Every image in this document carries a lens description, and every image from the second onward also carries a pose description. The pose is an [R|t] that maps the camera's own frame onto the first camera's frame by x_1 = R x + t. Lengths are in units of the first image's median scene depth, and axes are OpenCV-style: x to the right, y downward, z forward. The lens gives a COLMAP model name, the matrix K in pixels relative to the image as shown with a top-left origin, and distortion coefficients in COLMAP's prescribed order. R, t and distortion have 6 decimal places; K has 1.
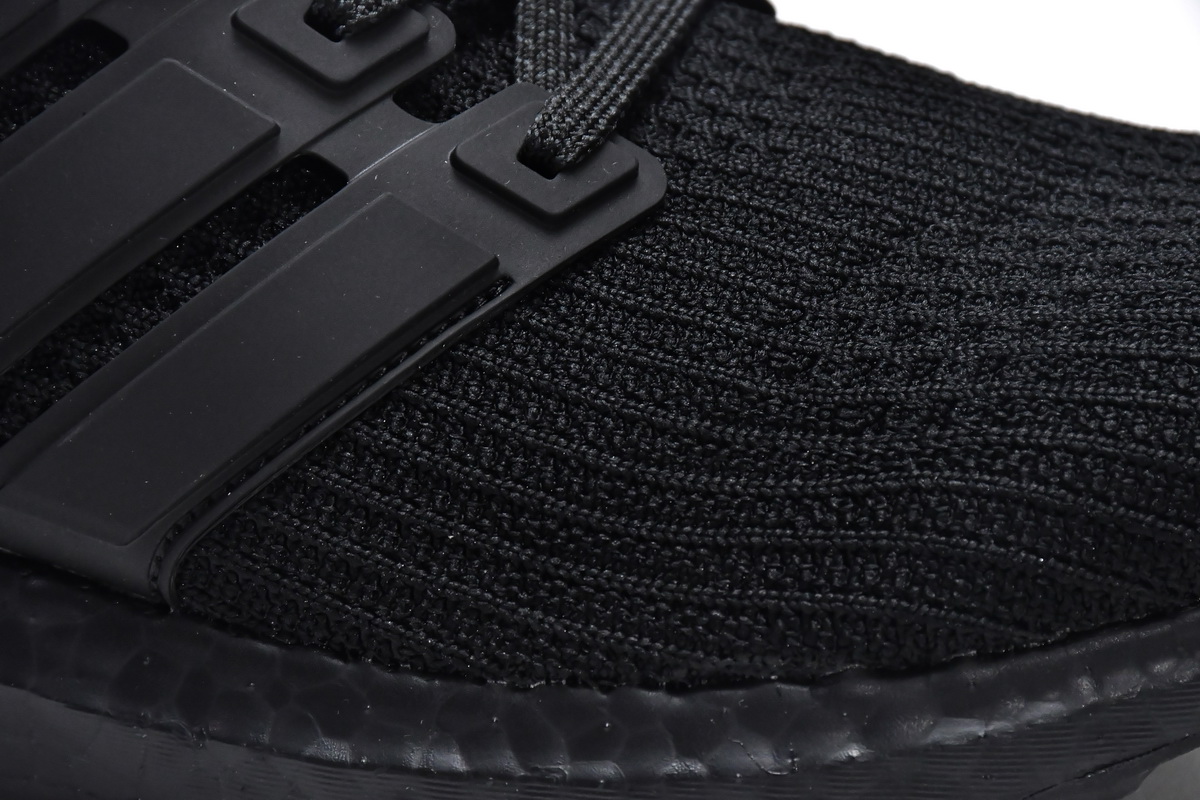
lens RADIAL K [[7198.0, 0, 598.5], [0, 7198.0, 337.8], [0, 0, 1]] dist [1.412210, -19.678366]
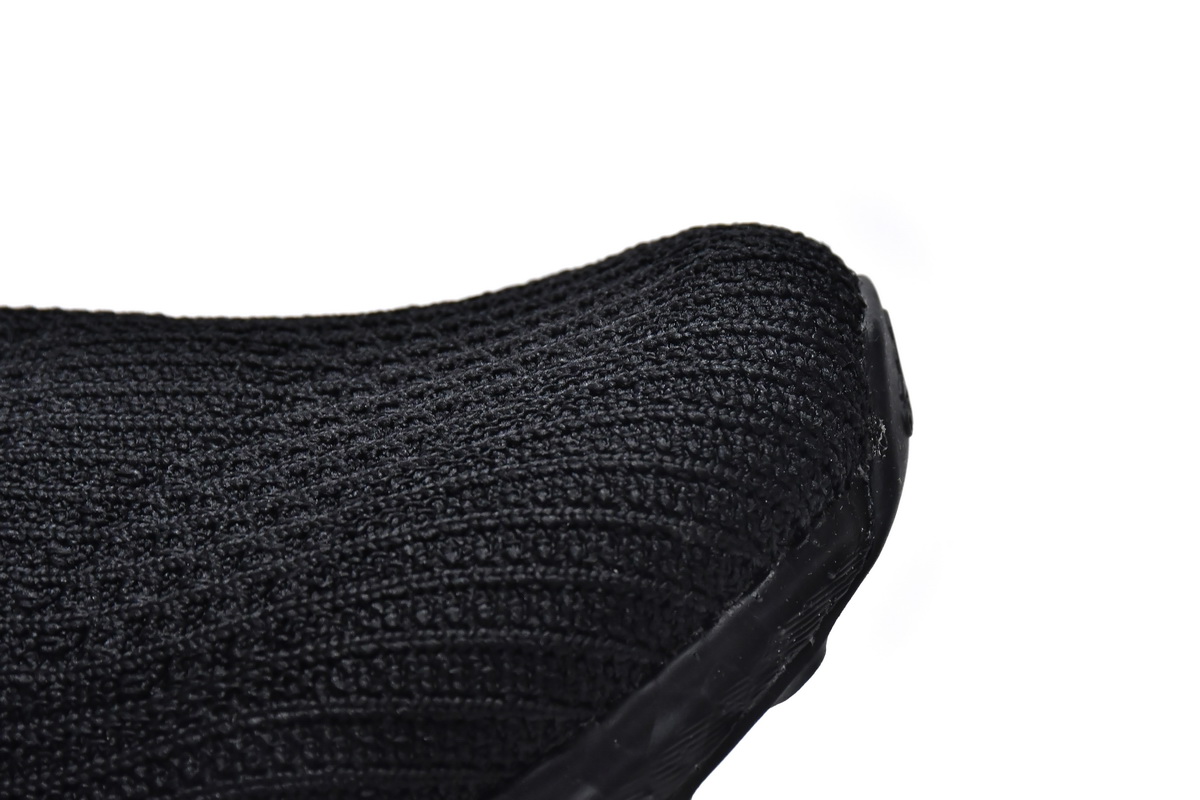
lens RADIAL K [[5327.4, 0, 600.0], [0, 5327.4, 400.0], [0, 0, 1]] dist [0.078608, 1.239105]
pose [[0.959868, -0.262065, 0.099875, 0.032543], [0.264094, 0.964468, -0.007430, -0.003475], [-0.094379, 0.033509, 0.994972, 0.276428]]
